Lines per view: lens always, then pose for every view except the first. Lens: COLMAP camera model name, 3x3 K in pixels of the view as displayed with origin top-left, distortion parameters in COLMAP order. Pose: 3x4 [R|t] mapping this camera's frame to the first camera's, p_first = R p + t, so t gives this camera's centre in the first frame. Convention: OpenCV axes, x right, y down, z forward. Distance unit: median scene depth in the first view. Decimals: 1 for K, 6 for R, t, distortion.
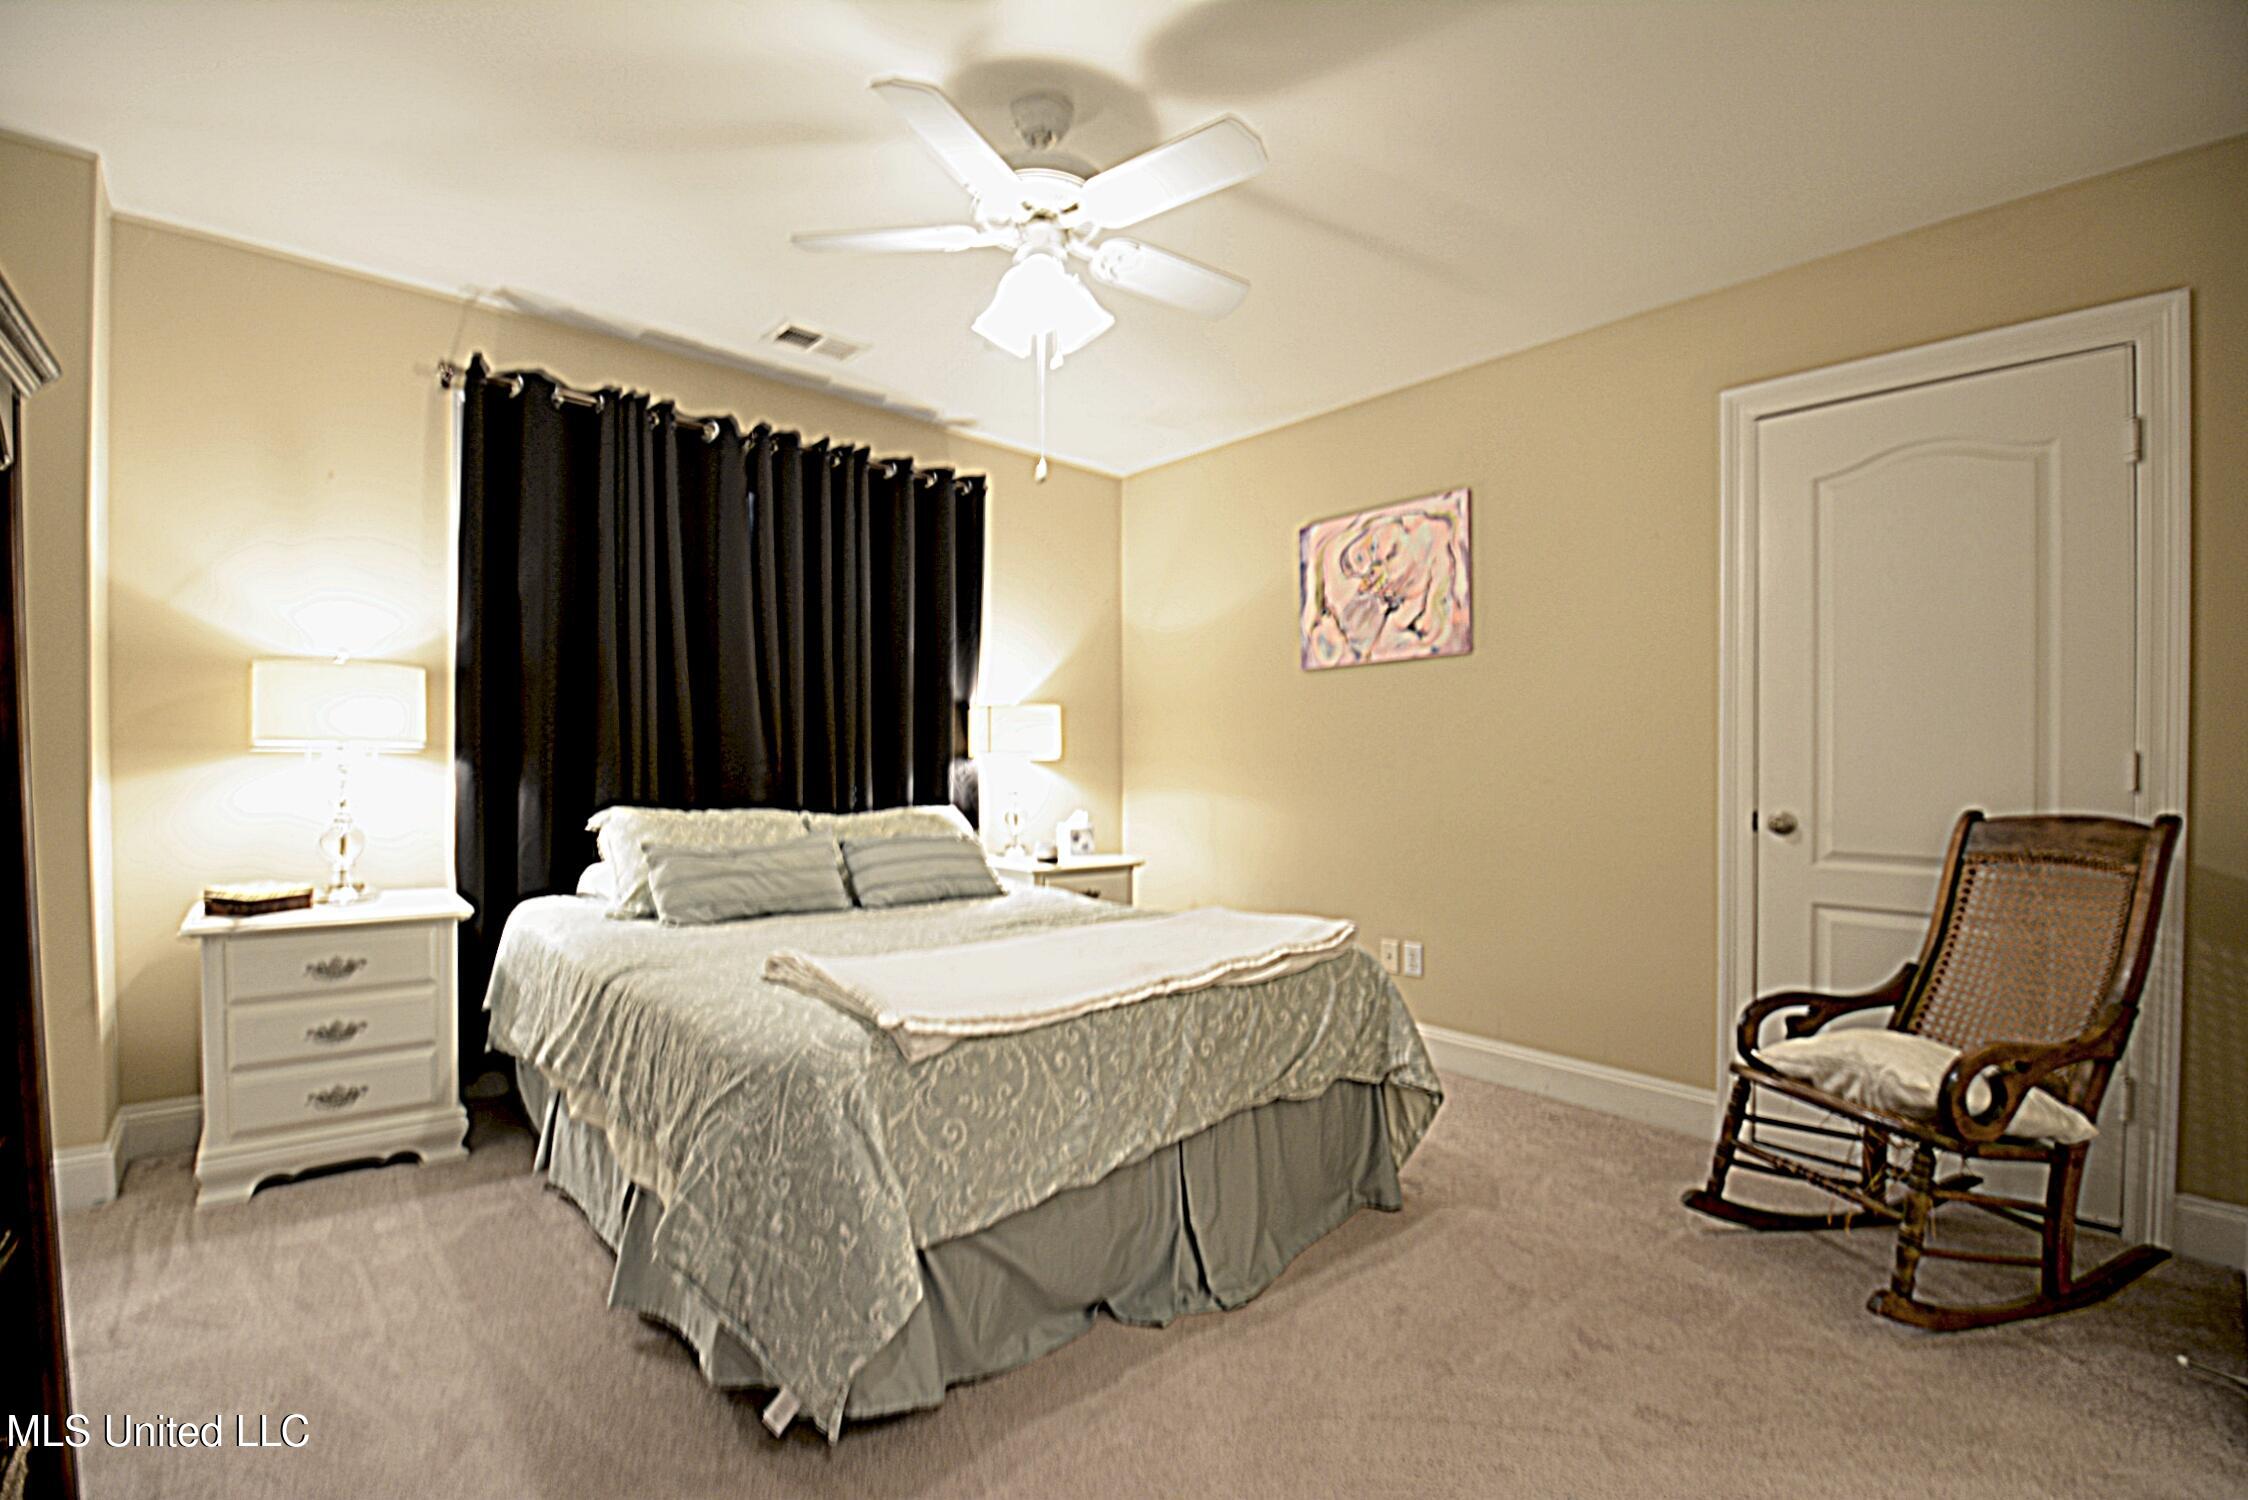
lens RADIAL K [[999.0, 0, 1123.4], [0, 999.0, 763.3], [0, 0, 1]] dist [-0.008172, -0.012466]
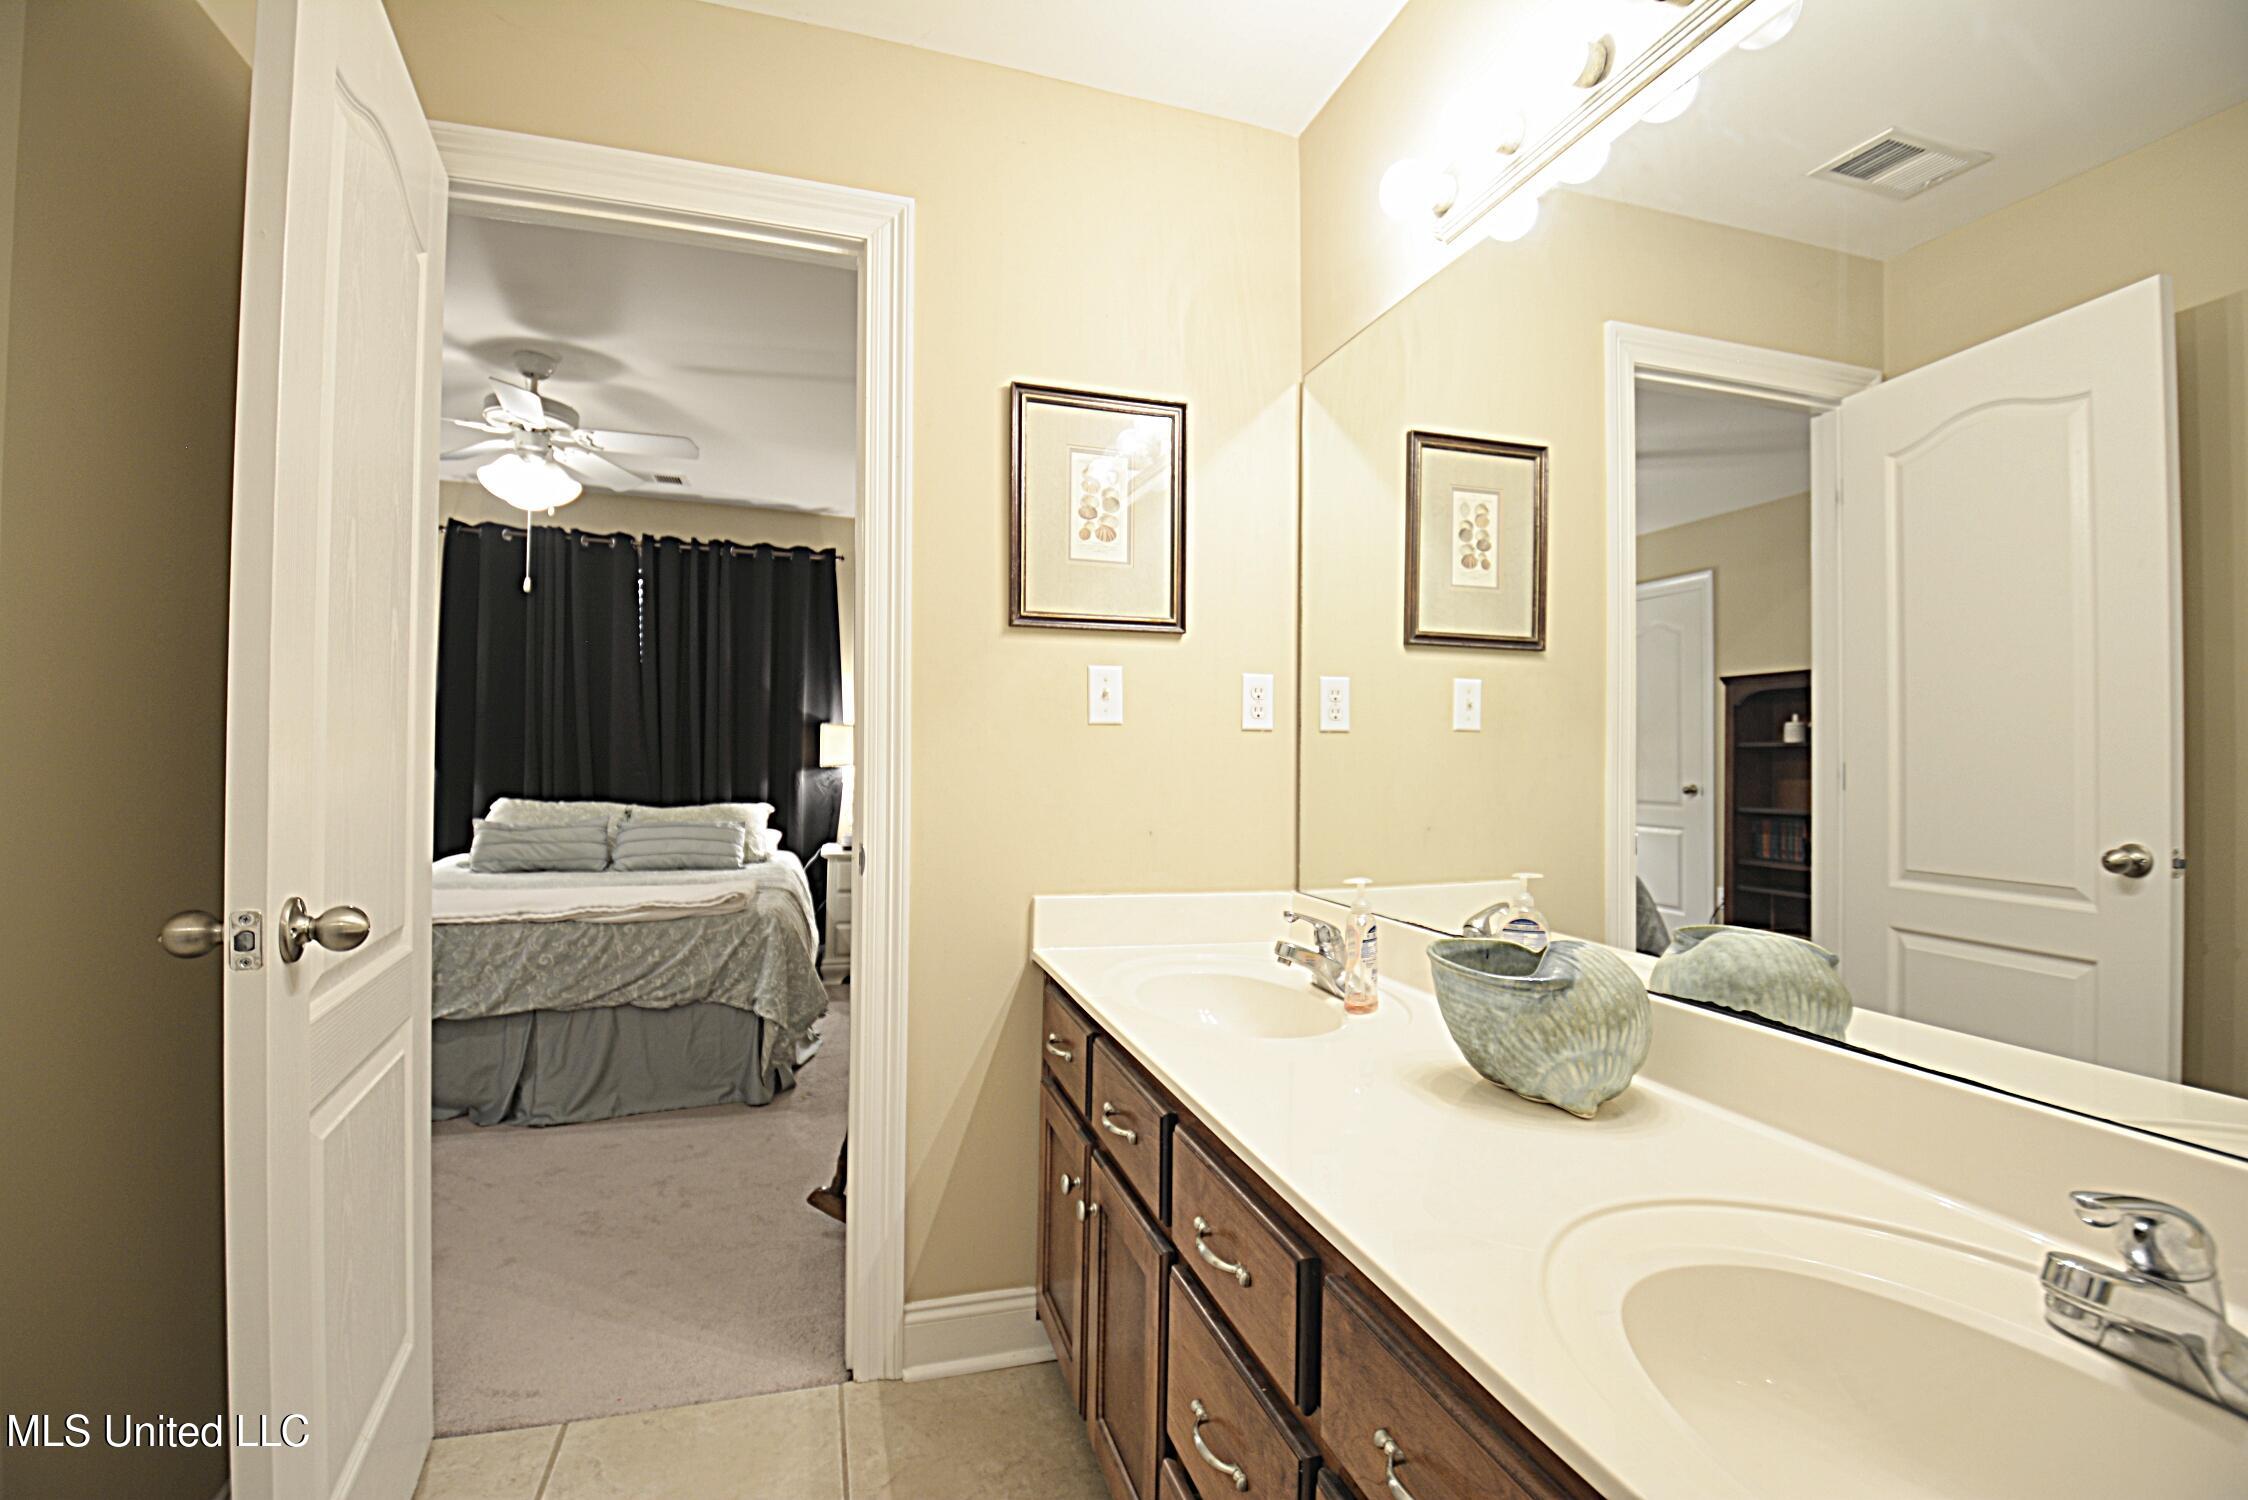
lens RADIAL K [[999.0, 0, 1121.7], [0, 999.0, 745.0], [0, 0, 1]] dist [-0.008172, -0.012466]
pose [[0.908349, -0.006830, -0.418157, 1.115371], [-0.001399, 0.999811, -0.019371, -0.012059], [0.418211, 0.018181, 0.908168, -0.018863]]
